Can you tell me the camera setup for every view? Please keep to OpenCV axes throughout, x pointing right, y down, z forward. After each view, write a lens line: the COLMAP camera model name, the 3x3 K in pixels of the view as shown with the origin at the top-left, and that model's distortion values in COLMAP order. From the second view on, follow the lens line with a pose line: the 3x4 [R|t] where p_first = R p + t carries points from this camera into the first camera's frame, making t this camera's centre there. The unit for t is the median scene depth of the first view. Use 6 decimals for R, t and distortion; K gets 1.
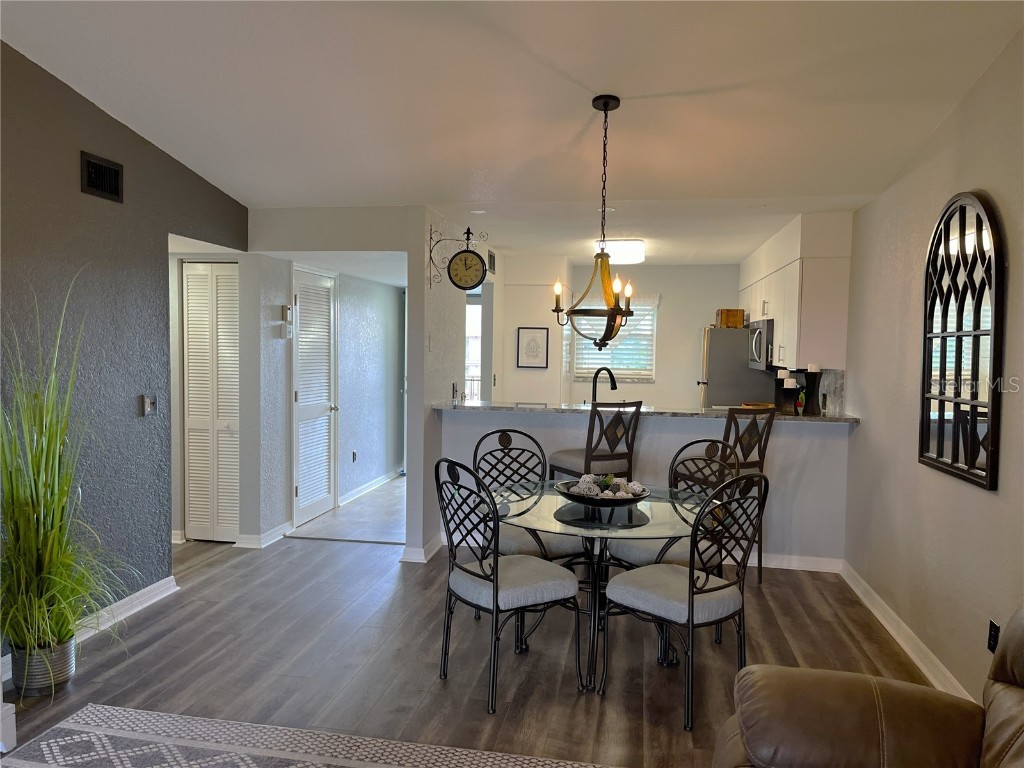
lens RADIAL K [[778.0, 0, 508.5], [0, 778.0, 389.4], [0, 0, 1]] dist [0.070464, -0.089590]
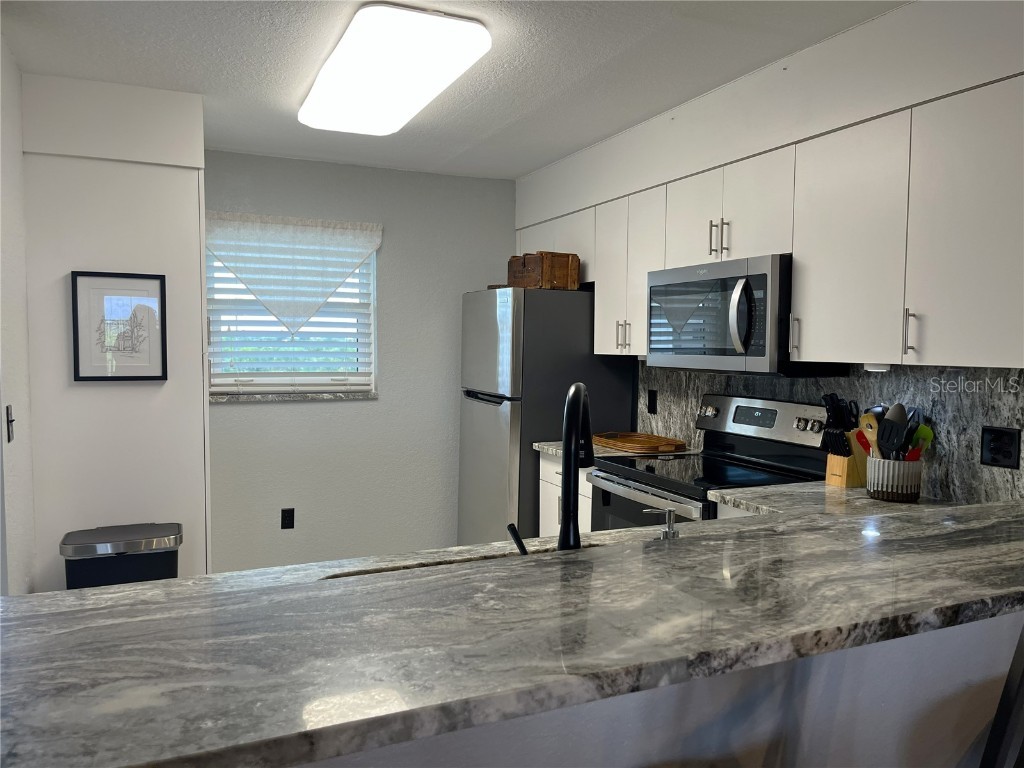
lens RADIAL K [[778.0, 0, 528.3], [0, 778.0, 382.0], [0, 0, 1]] dist [0.070464, -0.089590]
pose [[0.823137, -0.042418, 0.566257, -0.036180], [0.041481, 0.999033, 0.014539, -0.037964], [-0.566326, 0.011522, 0.824101, 0.878667]]
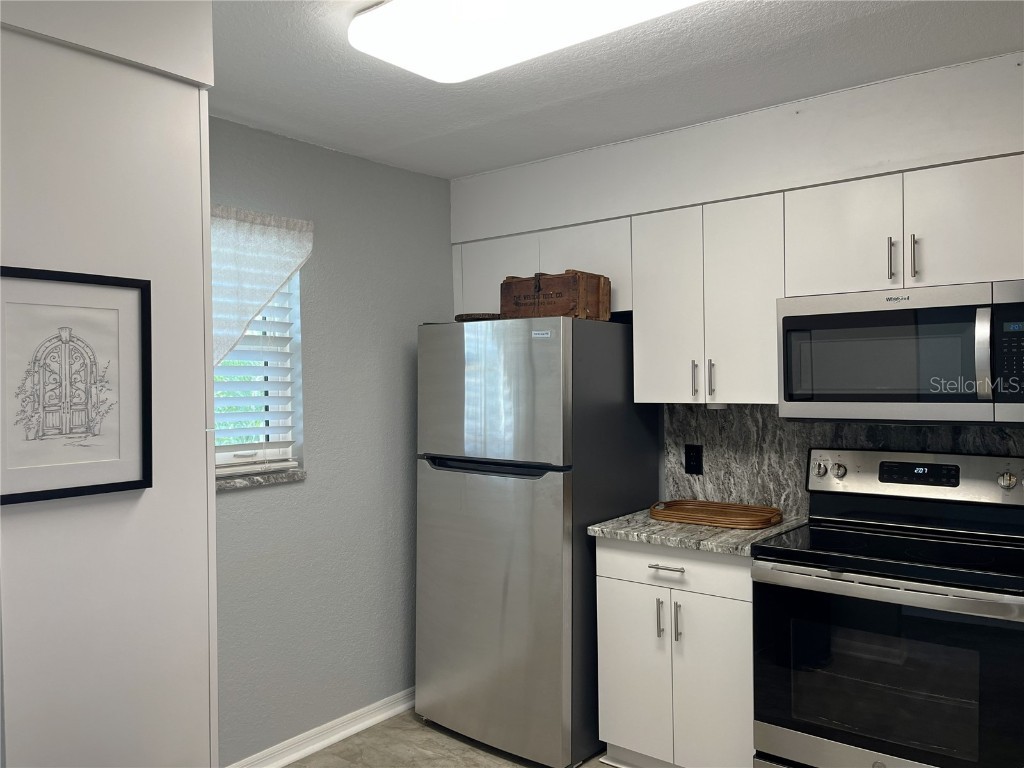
lens RADIAL K [[778.0, 0, 508.3], [0, 778.0, 379.8], [0, 0, 1]] dist [0.070464, -0.089590]
pose [[0.472454, -0.025133, 0.880997, -0.125566], [0.074428, 0.997160, -0.011467, -0.070256], [-0.878207, 0.070988, 0.472983, 1.273493]]
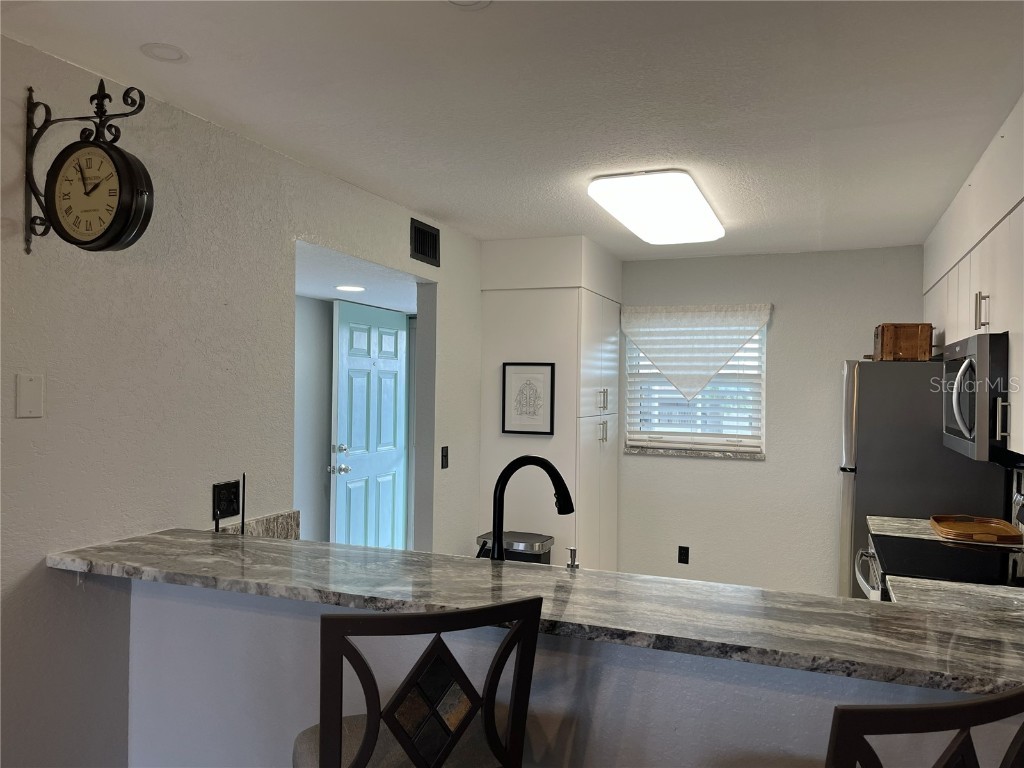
lens RADIAL K [[778.0, 0, 523.6], [0, 778.0, 397.1], [0, 0, 1]] dist [0.070464, -0.089590]
pose [[0.980968, -0.000143, -0.194167, 0.213654], [-0.008901, 0.998915, -0.045702, -0.044625], [0.193963, 0.046561, 0.979903, 0.685337]]
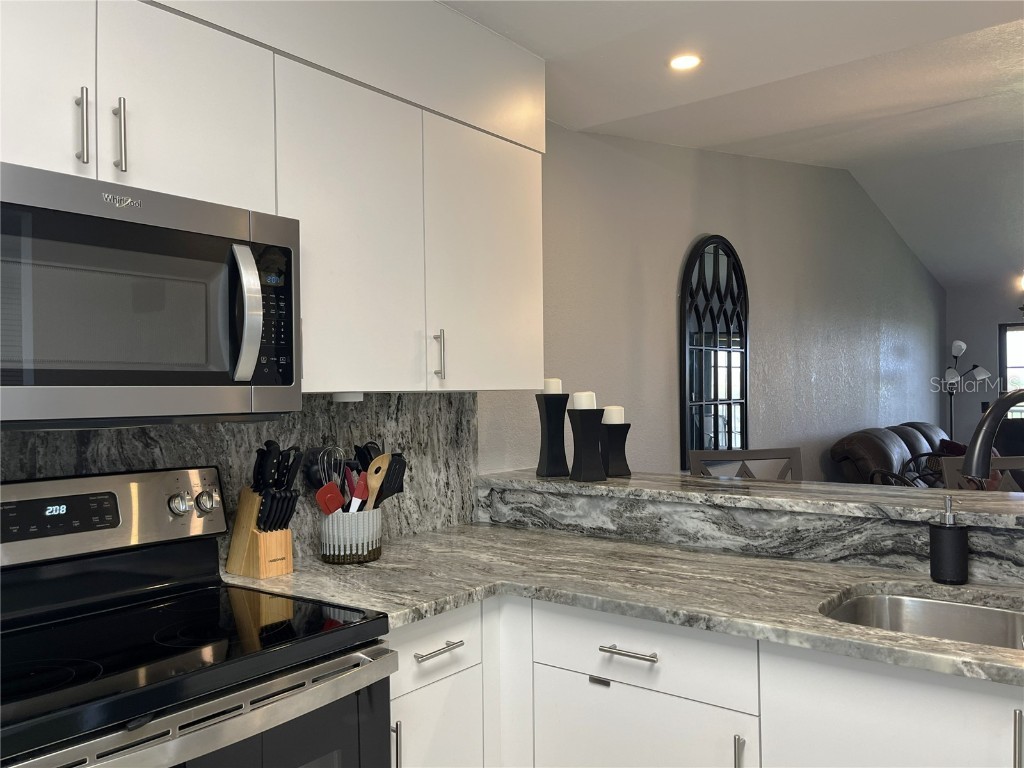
lens RADIAL K [[807.9, 0, 508.0], [0, 807.9, 383.8], [0, 0, 1]] dist [0.027318, -0.004716]
pose [[-0.877197, -0.002682, 0.480123, 0.159534], [0.023439, 0.998553, 0.048402, -0.055503], [-0.479558, 0.053712, -0.875865, 1.471842]]
